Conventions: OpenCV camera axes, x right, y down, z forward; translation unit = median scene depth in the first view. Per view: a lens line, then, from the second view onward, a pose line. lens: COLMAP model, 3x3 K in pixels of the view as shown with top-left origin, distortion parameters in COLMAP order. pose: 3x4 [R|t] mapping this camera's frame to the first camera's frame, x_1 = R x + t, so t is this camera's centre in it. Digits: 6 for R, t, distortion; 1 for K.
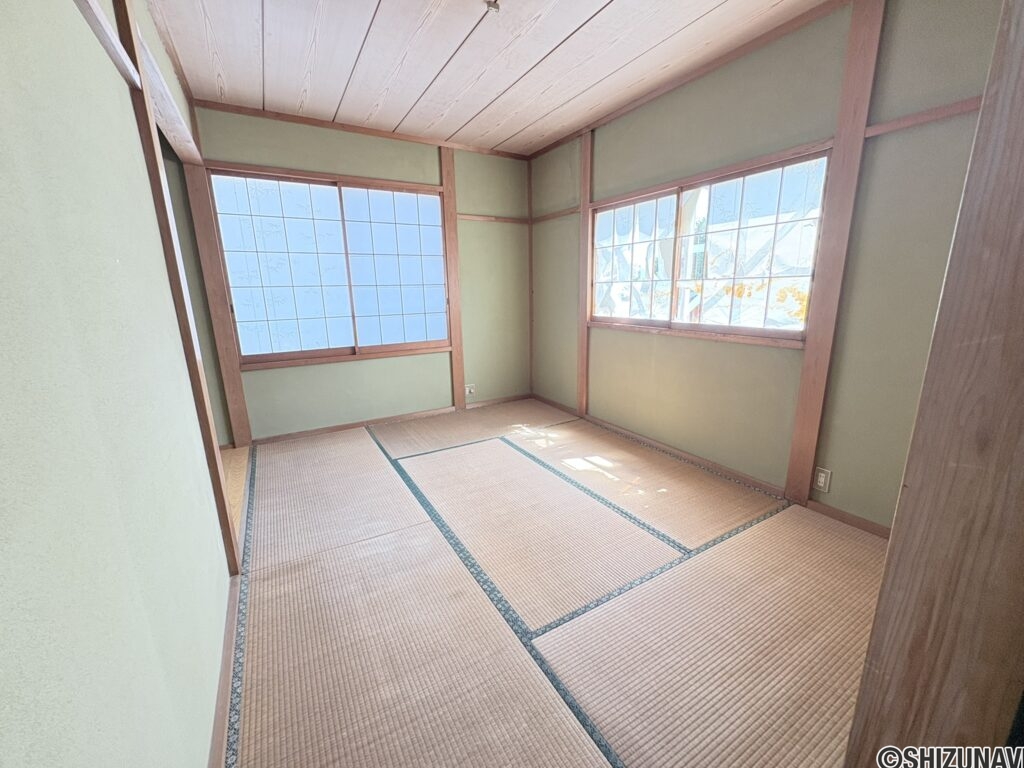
lens RADIAL K [[410.2, 0, 511.2], [0, 410.2, 384.1], [0, 0, 1]] dist [0.000224, 0.000329]
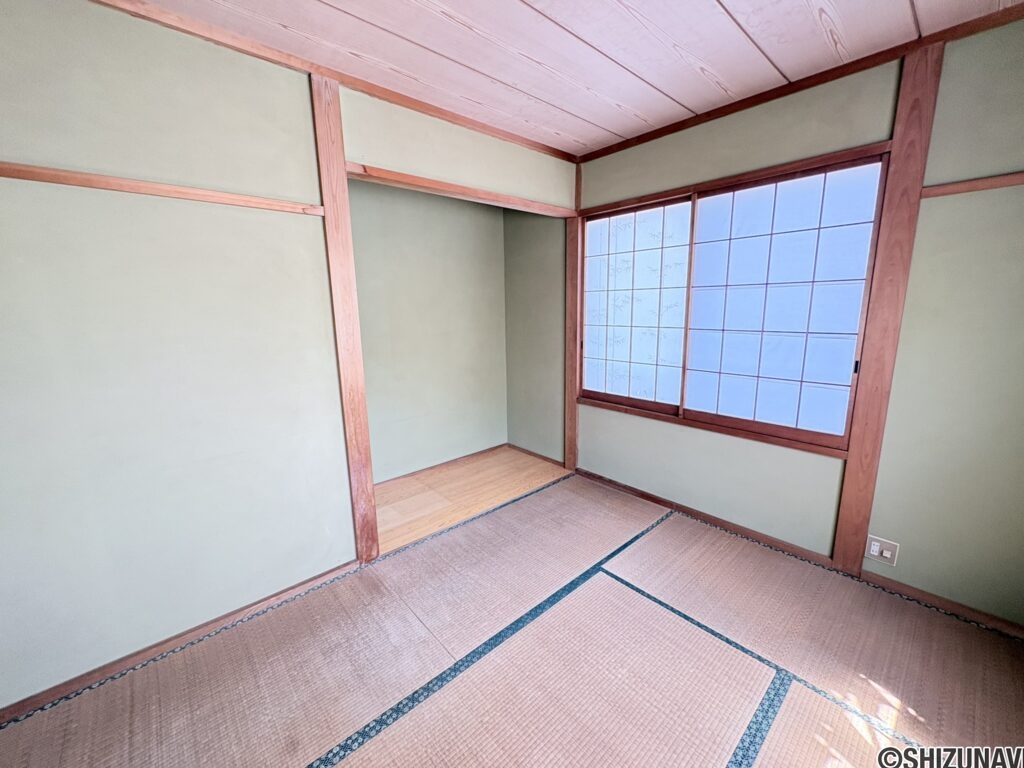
lens RADIAL K [[410.1, 0, 510.8], [0, 410.1, 381.9], [0, 0, 1]] dist [-0.001058, -0.000050]
pose [[0.201342, 0.197764, -0.959349, 0.300186], [-0.208809, 0.965560, 0.155220, -0.204301], [0.957006, 0.169068, 0.235702, 0.553311]]
